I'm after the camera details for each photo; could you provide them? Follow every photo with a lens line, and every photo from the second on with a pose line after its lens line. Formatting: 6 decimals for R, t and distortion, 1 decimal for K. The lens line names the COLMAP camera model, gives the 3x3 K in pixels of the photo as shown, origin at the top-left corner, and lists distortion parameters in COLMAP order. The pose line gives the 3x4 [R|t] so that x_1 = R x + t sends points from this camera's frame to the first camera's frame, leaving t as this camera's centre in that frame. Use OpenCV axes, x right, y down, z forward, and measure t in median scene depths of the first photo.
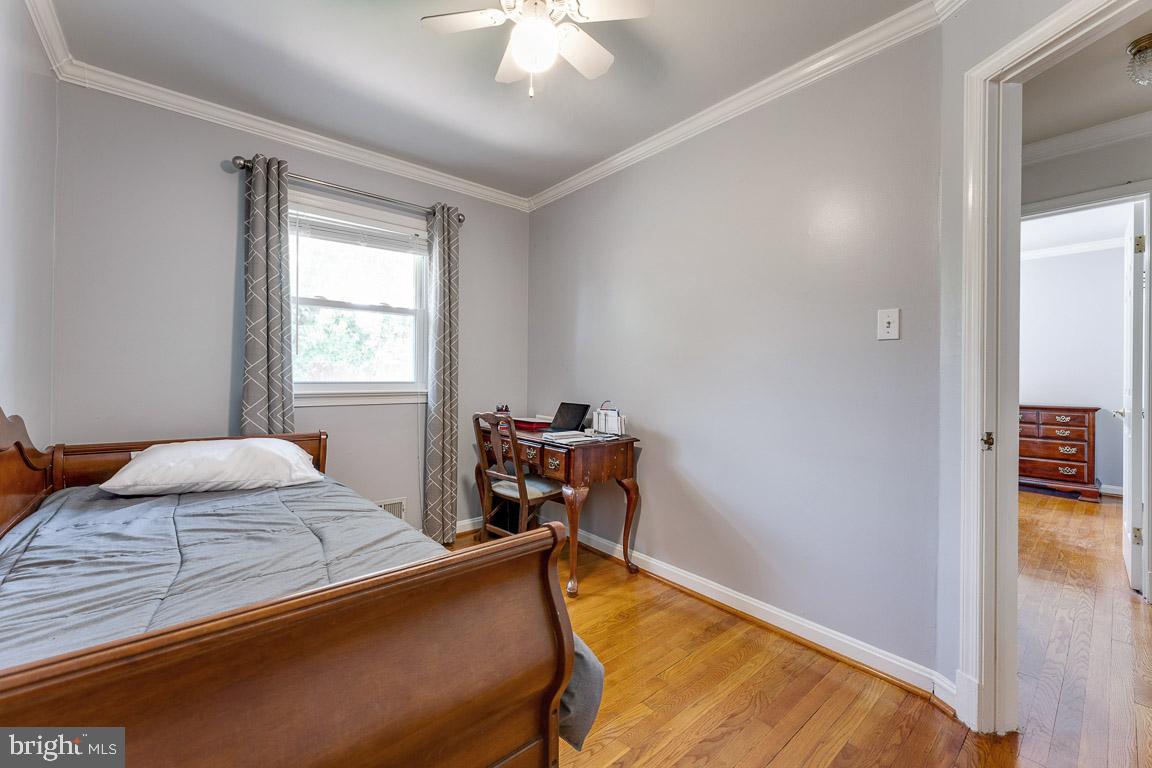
lens RADIAL K [[464.9, 0, 570.4], [0, 464.9, 382.1], [0, 0, 1]] dist [0.000516, 0.000066]
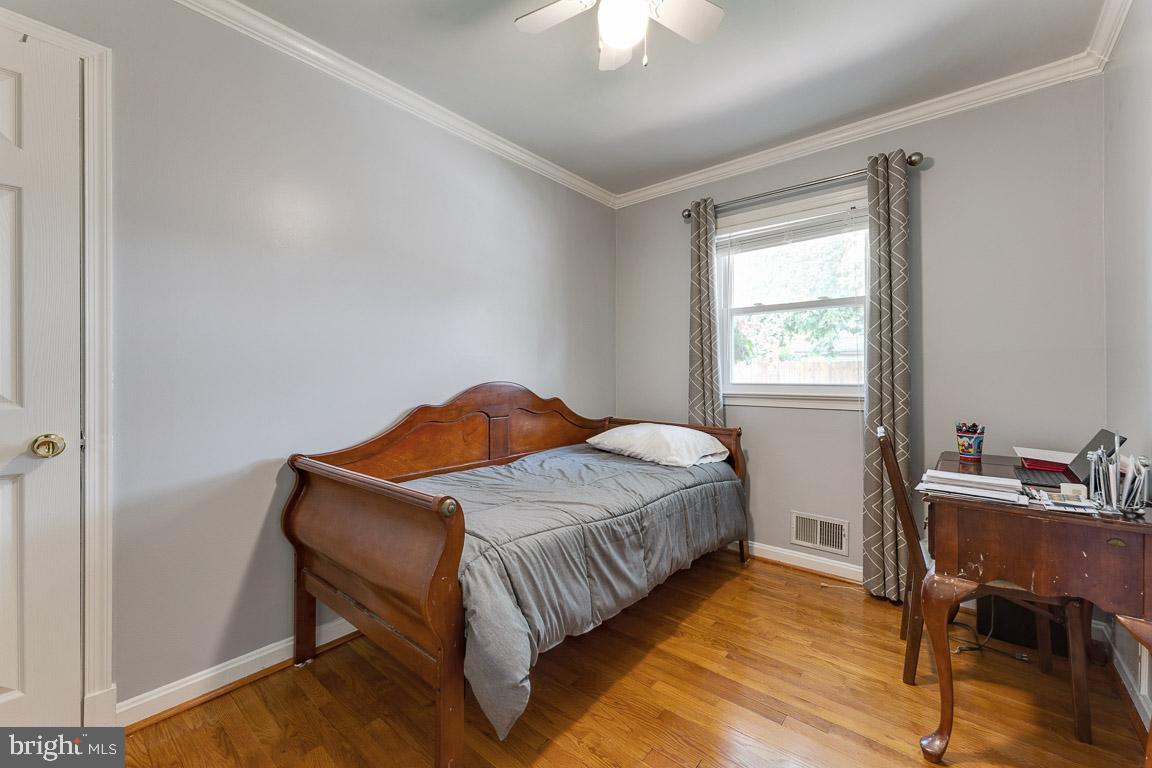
lens RADIAL K [[464.9, 0, 570.4], [0, 464.9, 382.1], [0, 0, 1]] dist [0.000516, 0.000066]
pose [[0.162907, 0.003005, -0.986637, 0.470202], [-0.013611, 0.999907, 0.000798, 0.000727], [0.986547, 0.013299, 0.162933, 0.431470]]
